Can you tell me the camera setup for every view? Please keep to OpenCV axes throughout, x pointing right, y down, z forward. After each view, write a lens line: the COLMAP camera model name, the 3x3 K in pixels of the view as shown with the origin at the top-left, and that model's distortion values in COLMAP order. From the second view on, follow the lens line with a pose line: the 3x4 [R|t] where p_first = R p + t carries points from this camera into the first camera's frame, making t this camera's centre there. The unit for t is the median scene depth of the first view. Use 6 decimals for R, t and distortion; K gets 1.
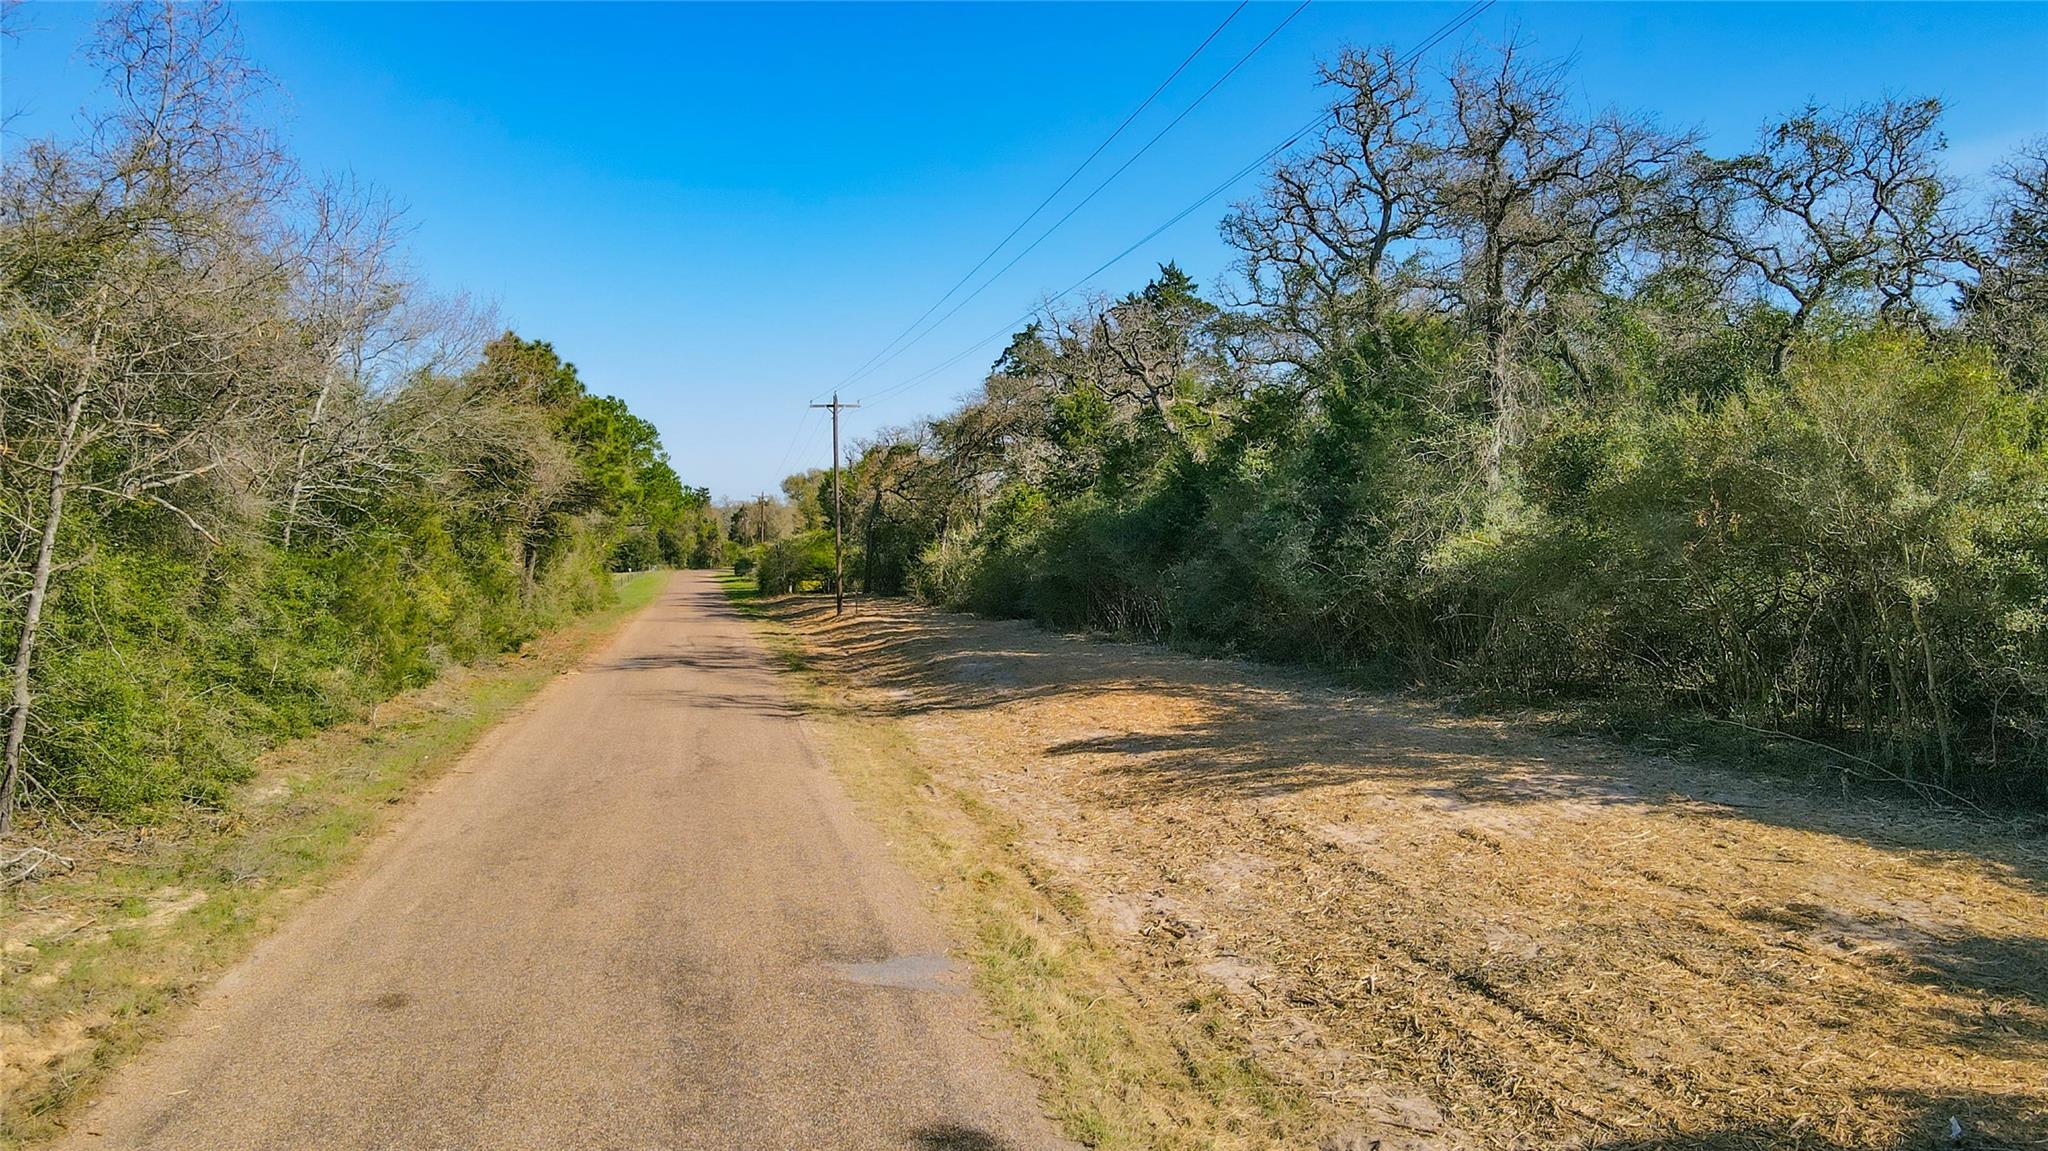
lens RADIAL K [[1481.7, 0, 1025.8], [0, 1481.7, 577.7], [0, 0, 1]] dist [-0.000108, 0.002148]
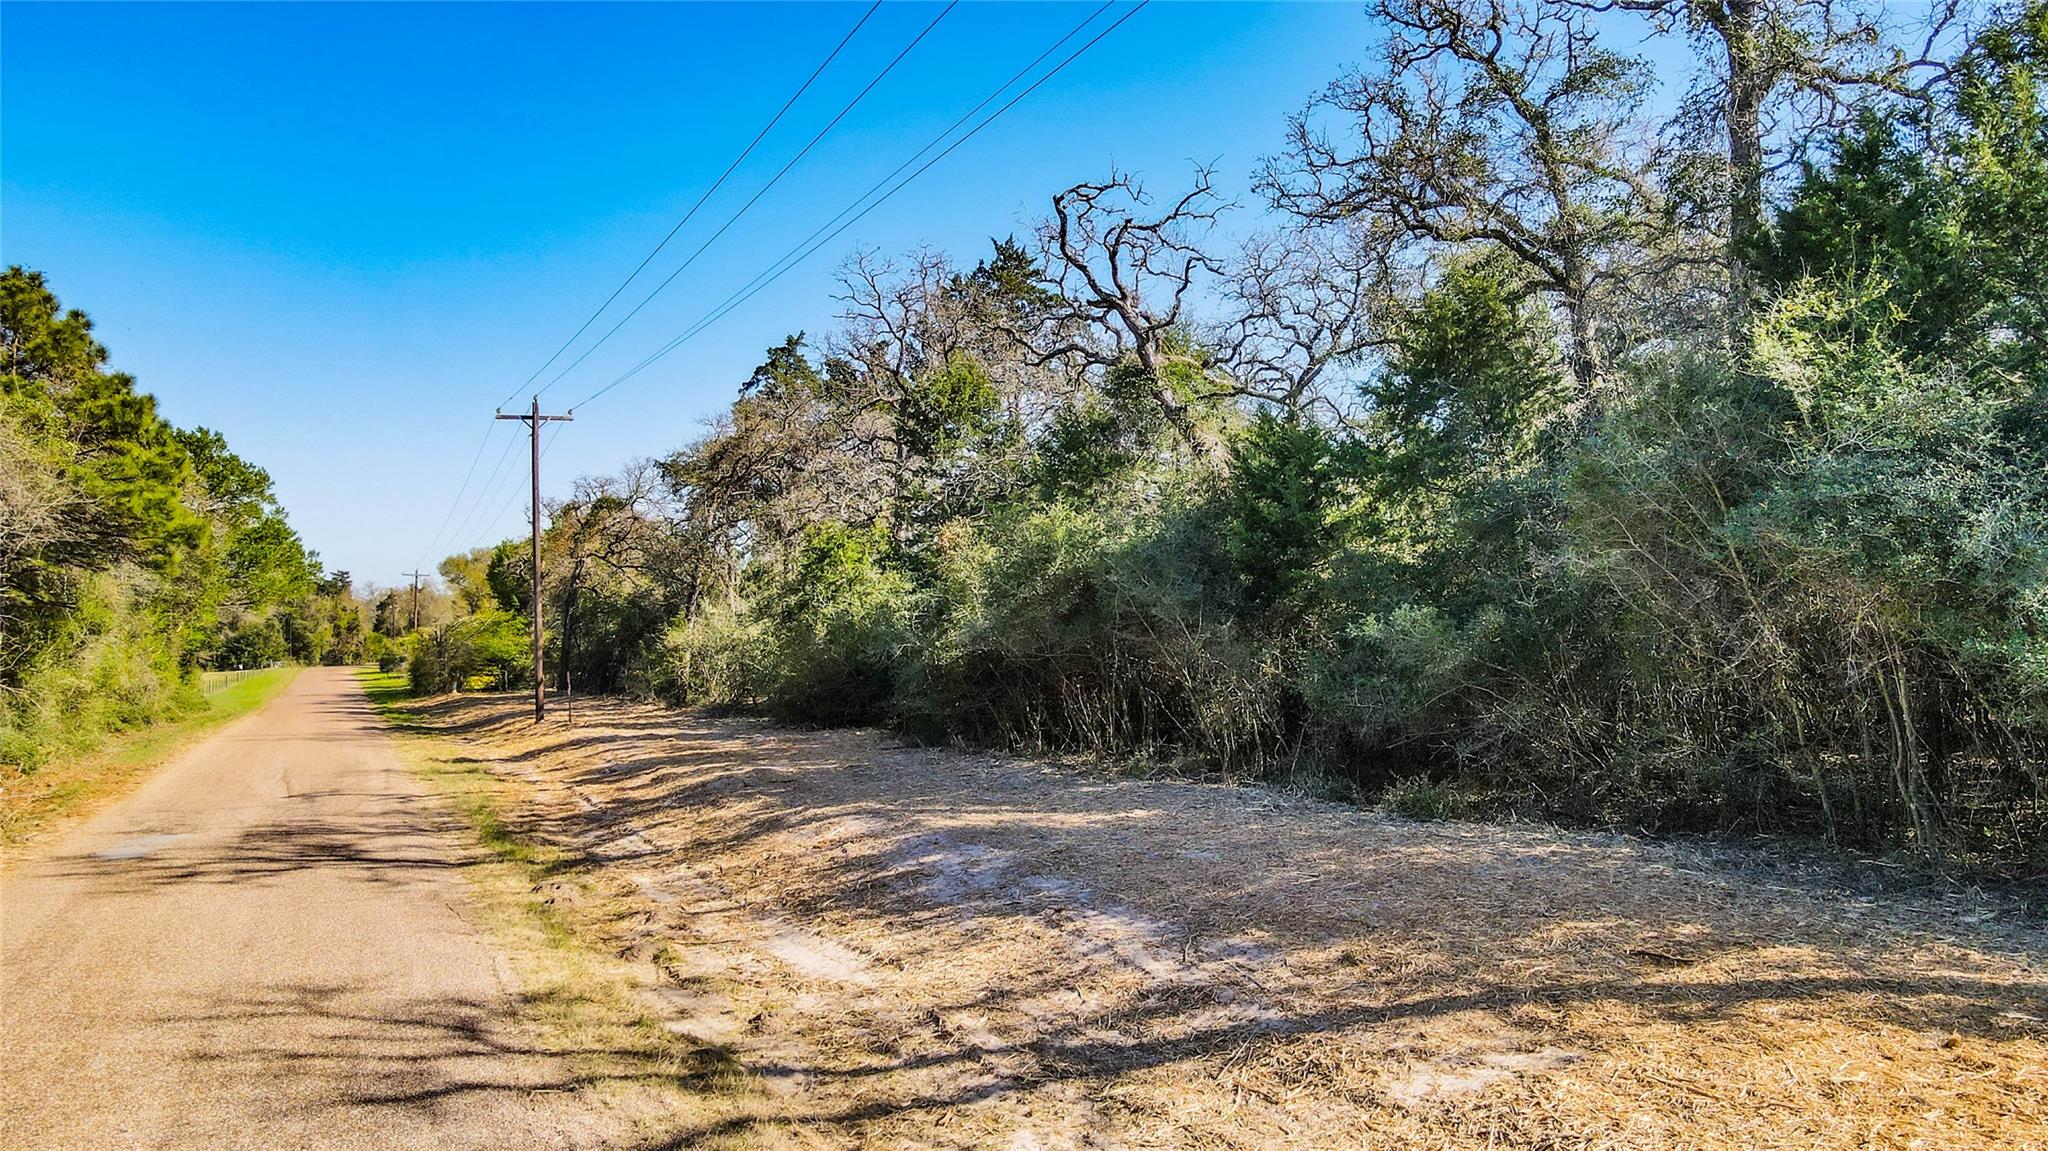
lens RADIAL K [[1481.7, 0, 1021.2], [0, 1481.7, 570.8], [0, 0, 1]] dist [-0.000108, 0.002148]
pose [[0.977320, -0.001668, 0.211762, -0.037465], [0.015591, 0.997822, -0.064098, 0.001390], [-0.211194, 0.065945, 0.975217, 0.200251]]
